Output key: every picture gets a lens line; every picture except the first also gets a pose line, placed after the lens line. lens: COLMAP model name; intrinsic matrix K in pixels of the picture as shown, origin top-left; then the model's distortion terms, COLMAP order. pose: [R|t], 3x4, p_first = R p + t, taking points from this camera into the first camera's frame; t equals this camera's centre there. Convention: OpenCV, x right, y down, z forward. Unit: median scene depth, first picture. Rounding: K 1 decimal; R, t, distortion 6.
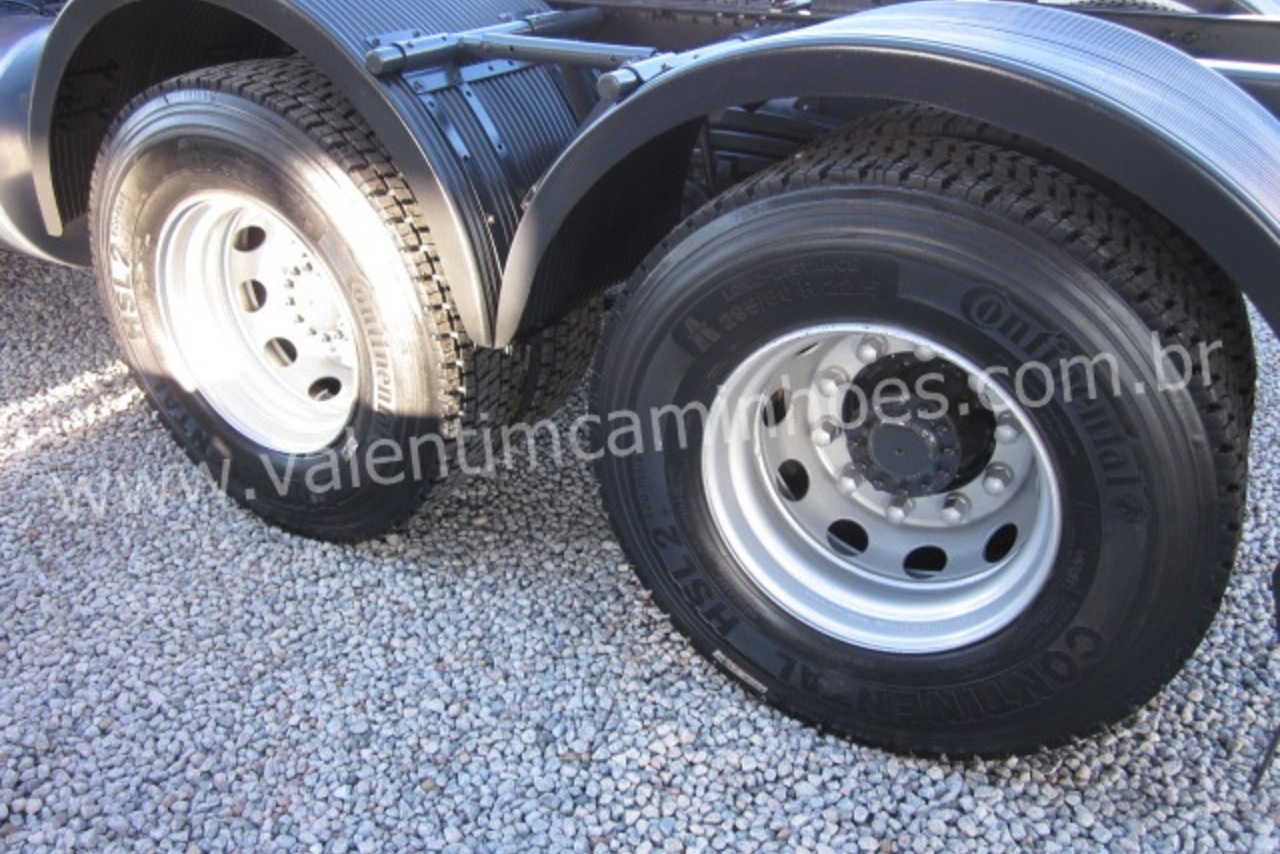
lens RADIAL K [[1035.5, 0, 648.6], [0, 1035.5, 431.1], [0, 0, 1]] dist [-0.045010, 0.000704]
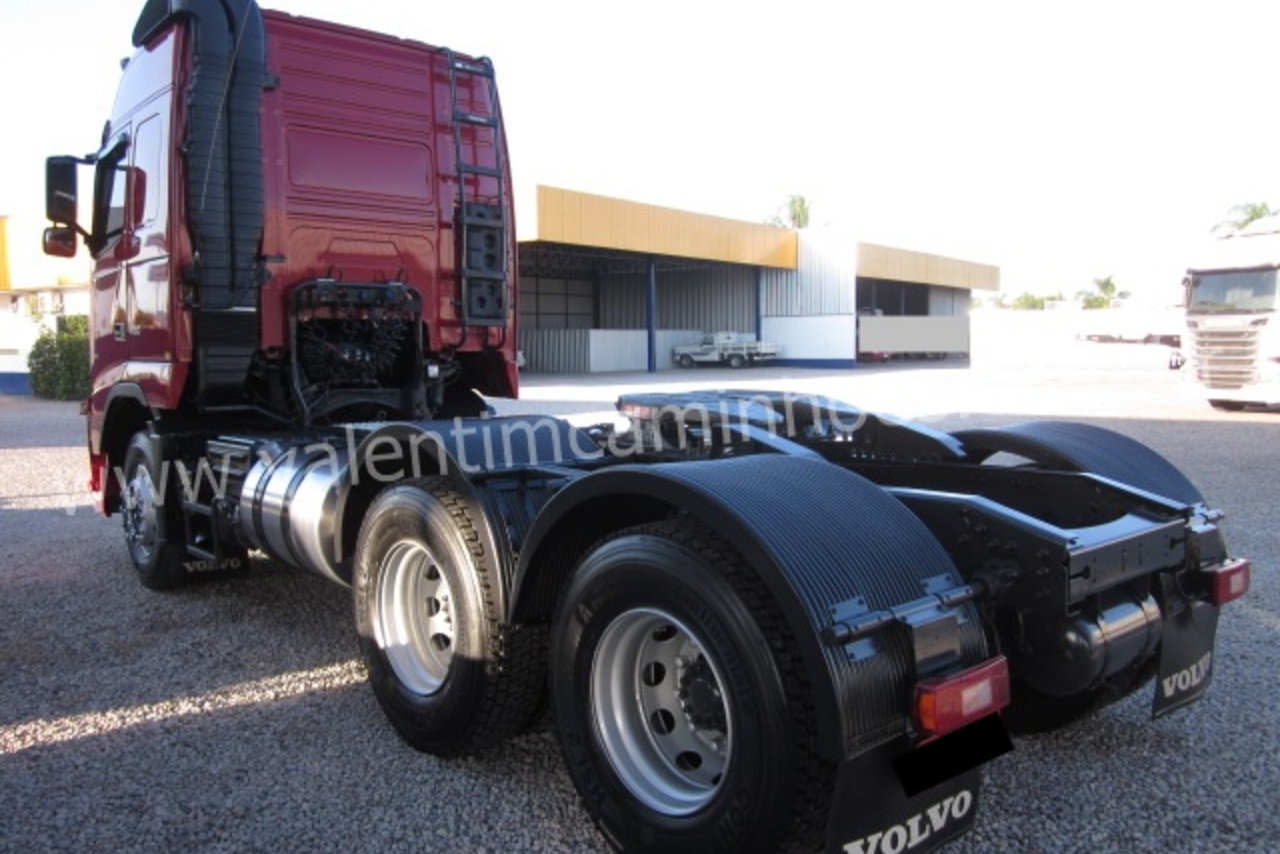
lens RADIAL K [[1035.5, 0, 648.6], [0, 1035.5, 431.1], [0, 0, 1]] dist [-0.045010, 0.000704]
pose [[0.944332, 0.019787, -0.328400, 0.629964], [-0.151192, 0.912641, -0.379773, 0.245542], [0.292197, 0.408283, 0.864827, -0.604240]]
